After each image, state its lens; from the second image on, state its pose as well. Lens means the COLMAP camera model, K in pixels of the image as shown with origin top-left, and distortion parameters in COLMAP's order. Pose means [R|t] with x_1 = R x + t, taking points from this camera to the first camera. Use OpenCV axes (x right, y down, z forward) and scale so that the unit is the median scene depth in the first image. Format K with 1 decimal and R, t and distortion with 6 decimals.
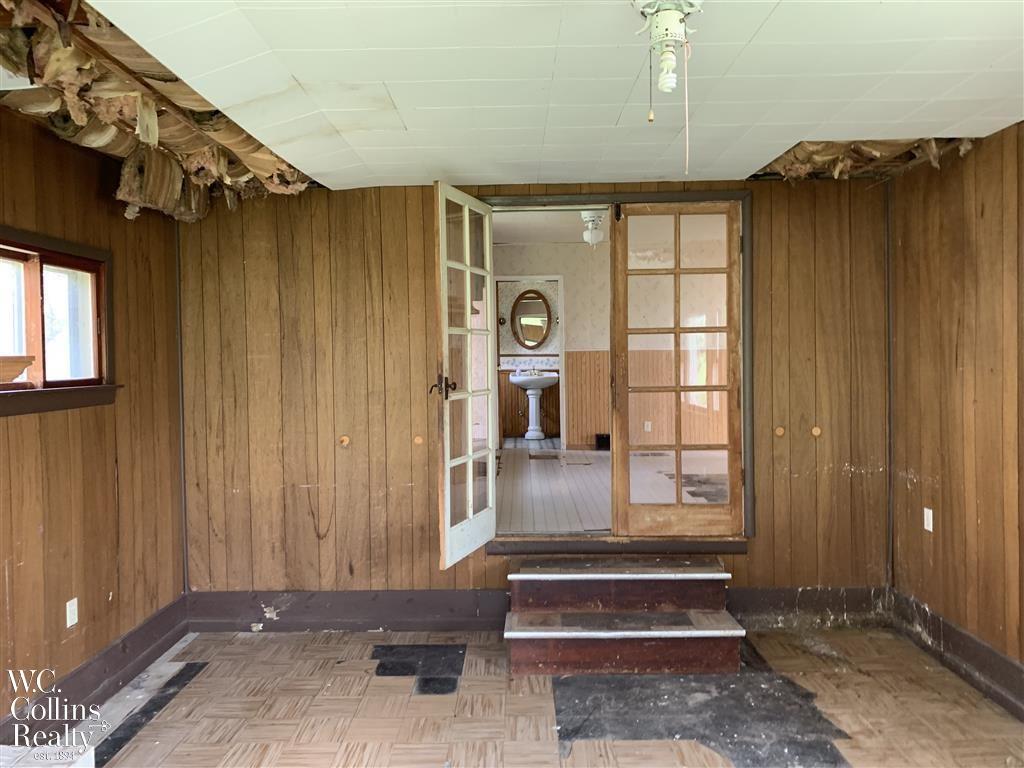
lens RADIAL K [[782.4, 0, 517.2], [0, 782.4, 381.3], [0, 0, 1]] dist [-0.007176, -0.000295]
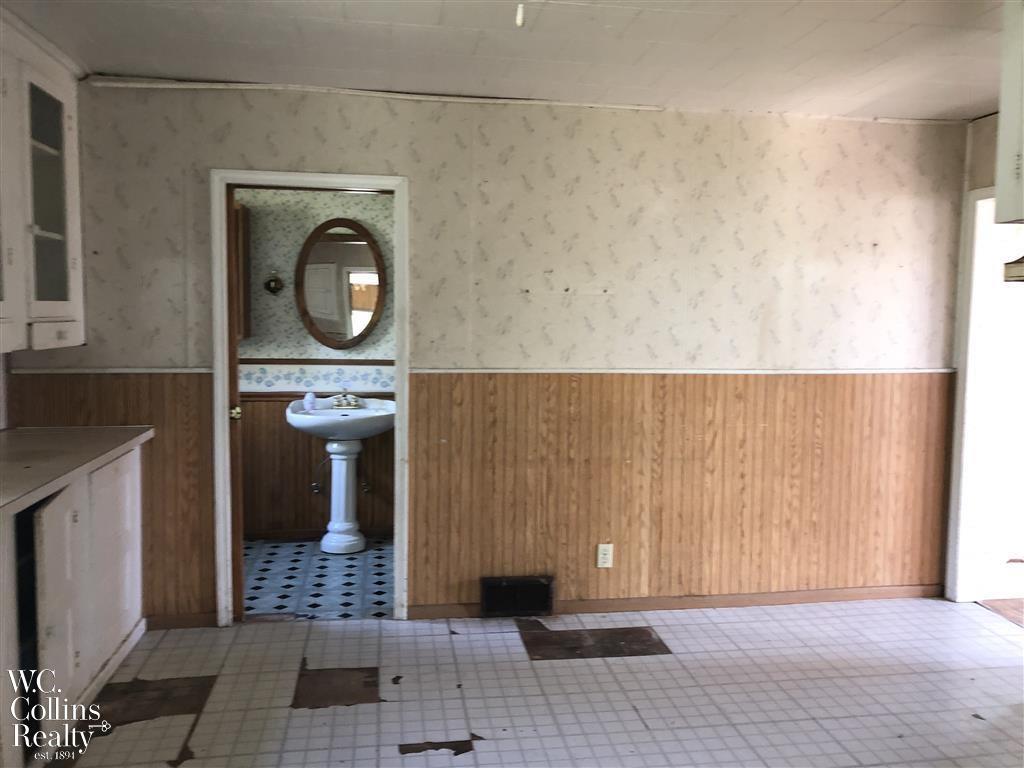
lens RADIAL K [[849.2, 0, 510.1], [0, 849.2, 375.8], [0, 0, 1]] dist [0.015382, 0.001028]
pose [[0.987269, 0.018014, 0.158034, 0.042706], [-0.025124, 0.998754, 0.043109, -0.056062], [-0.157061, -0.046530, 0.986492, 0.559862]]
